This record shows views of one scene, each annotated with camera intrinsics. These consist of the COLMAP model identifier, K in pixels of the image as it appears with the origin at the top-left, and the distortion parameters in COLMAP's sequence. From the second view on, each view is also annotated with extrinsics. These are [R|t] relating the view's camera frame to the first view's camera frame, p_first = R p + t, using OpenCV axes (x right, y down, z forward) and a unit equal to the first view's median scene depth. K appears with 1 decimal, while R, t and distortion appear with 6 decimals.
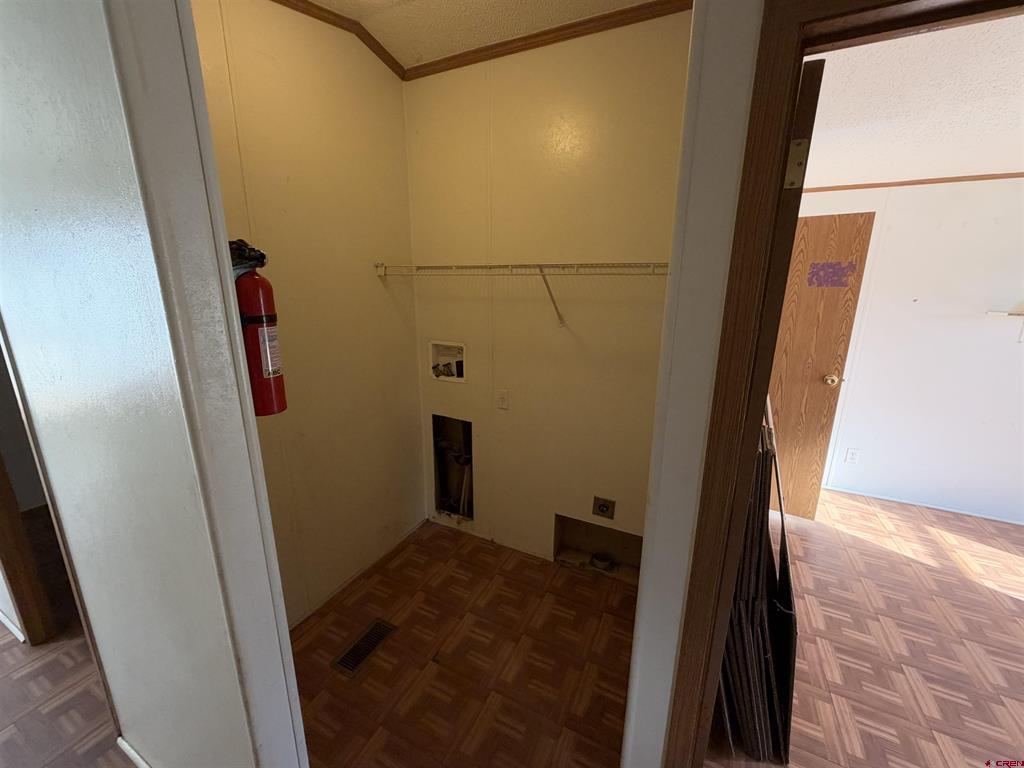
lens RADIAL K [[406.0, 0, 507.6], [0, 406.0, 379.4], [0, 0, 1]] dist [-0.001901, 0.001341]
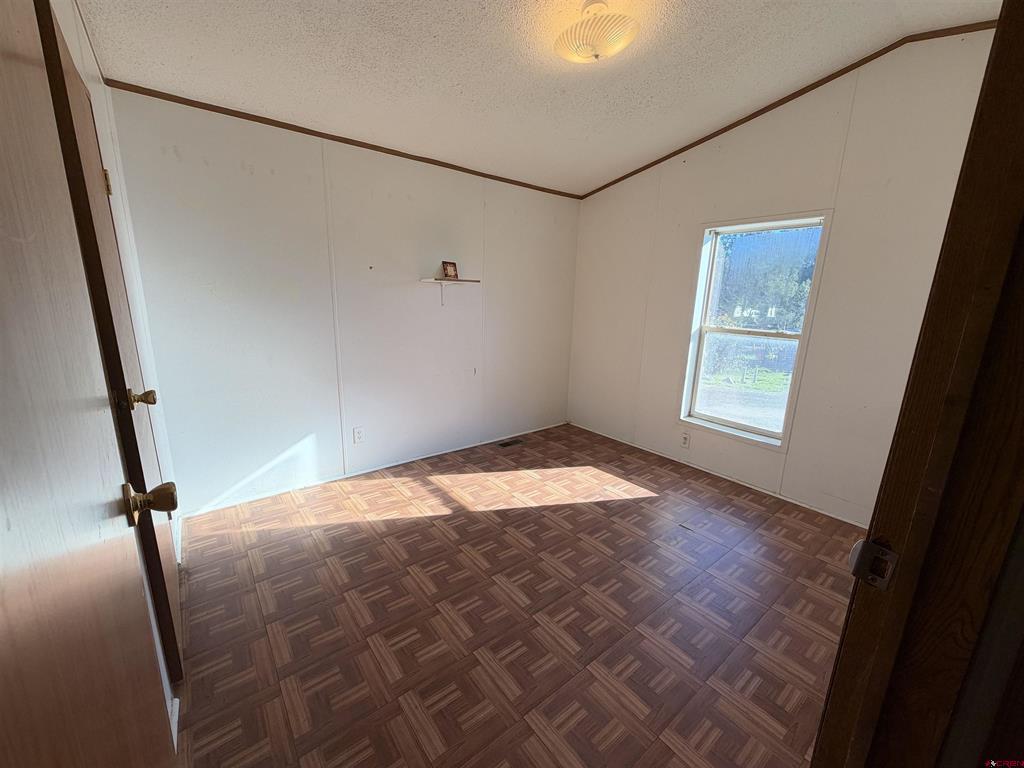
lens RADIAL K [[406.0, 0, 505.3], [0, 406.0, 383.4], [0, 0, 1]] dist [-0.001901, 0.001341]
pose [[0.424991, -0.187024, 0.885666, 0.223882], [0.186279, 0.975551, 0.116618, 0.034376], [-0.885823, 0.115420, 0.449439, 0.320138]]
